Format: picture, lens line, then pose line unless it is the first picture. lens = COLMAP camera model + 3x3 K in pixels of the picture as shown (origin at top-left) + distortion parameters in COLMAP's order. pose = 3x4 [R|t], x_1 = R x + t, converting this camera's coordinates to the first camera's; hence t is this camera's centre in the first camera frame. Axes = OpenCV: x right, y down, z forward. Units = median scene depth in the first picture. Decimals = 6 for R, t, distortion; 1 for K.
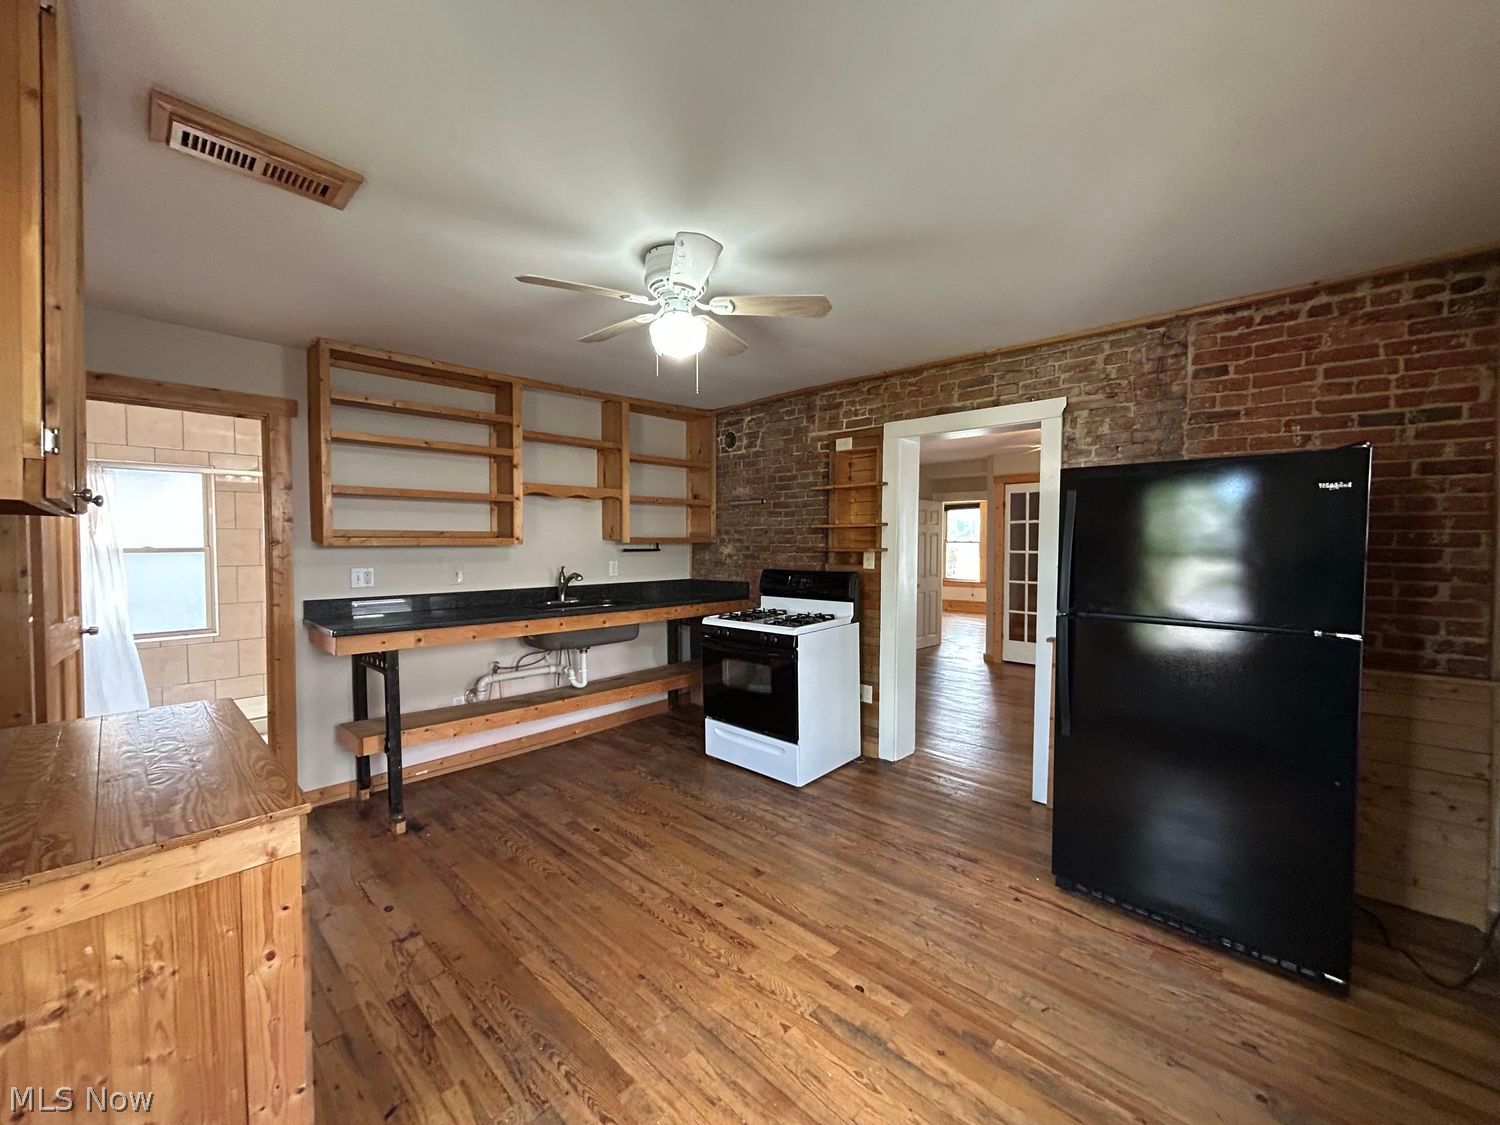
lens RADIAL K [[606.3, 0, 748.7], [0, 606.3, 557.3], [0, 0, 1]] dist [0.000432, 0.000156]
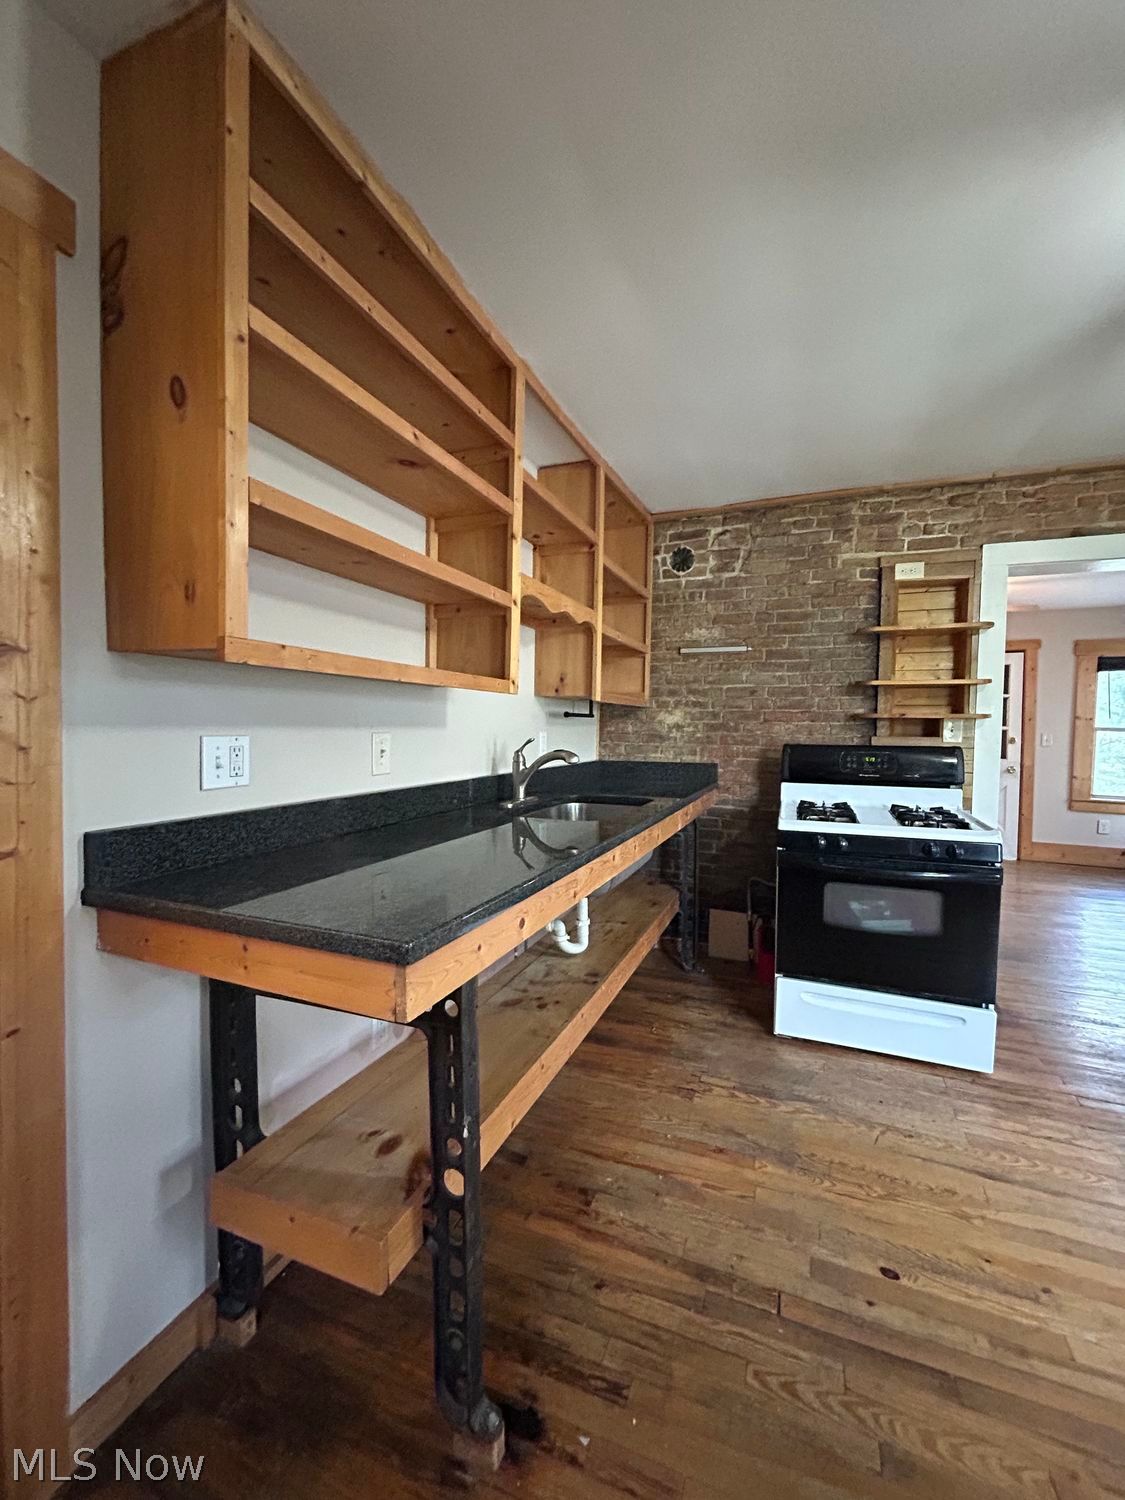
lens RADIAL K [[610.2, 0, 579.5], [0, 610.2, 746.3], [0, 0, 1]] dist [0.000874, 0.000303]
pose [[0.925801, -0.001807, 0.378006, -0.543352], [-0.002446, 0.999939, 0.010773, 0.018025], [-0.378003, -0.010898, 0.925740, 0.527632]]
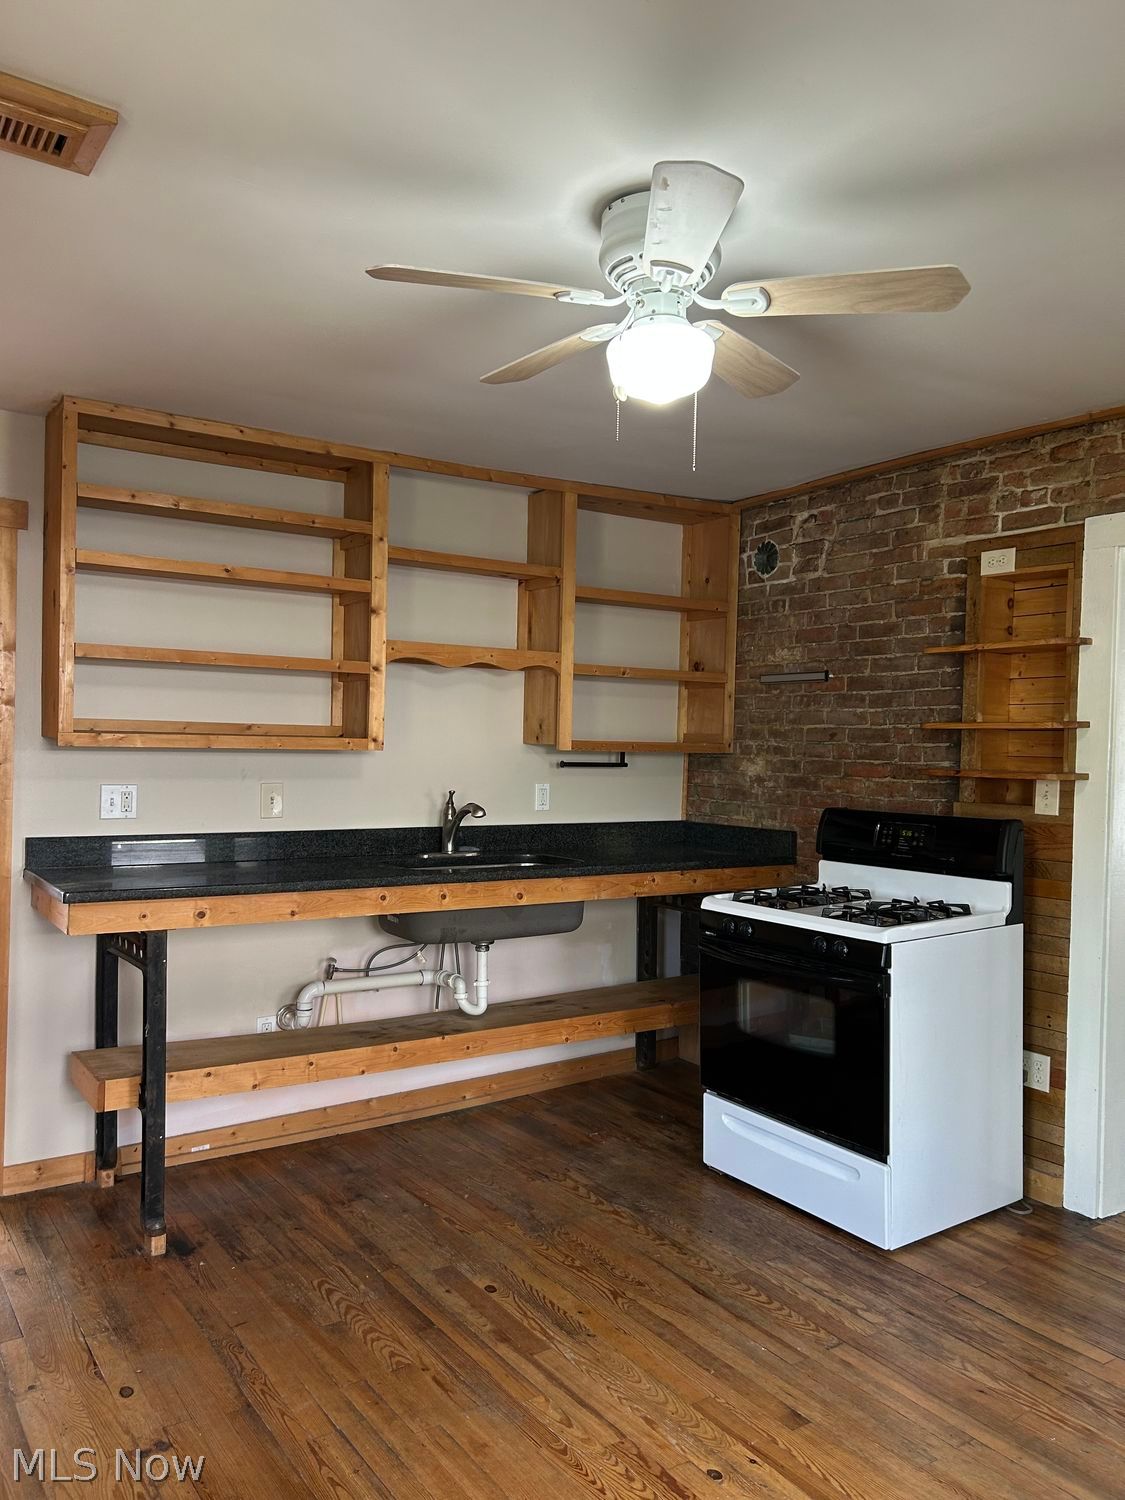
lens RADIAL K [[1130.3, 0, 562.5], [0, 1130.3, 750.0], [0, 0, 1]] dist [0.060115, -0.066576]
pose [[0.977150, 0.021214, -0.211491, 0.010791], [-0.026206, 0.999440, -0.020829, -0.004269], [0.210931, 0.025896, 0.977158, 0.016857]]
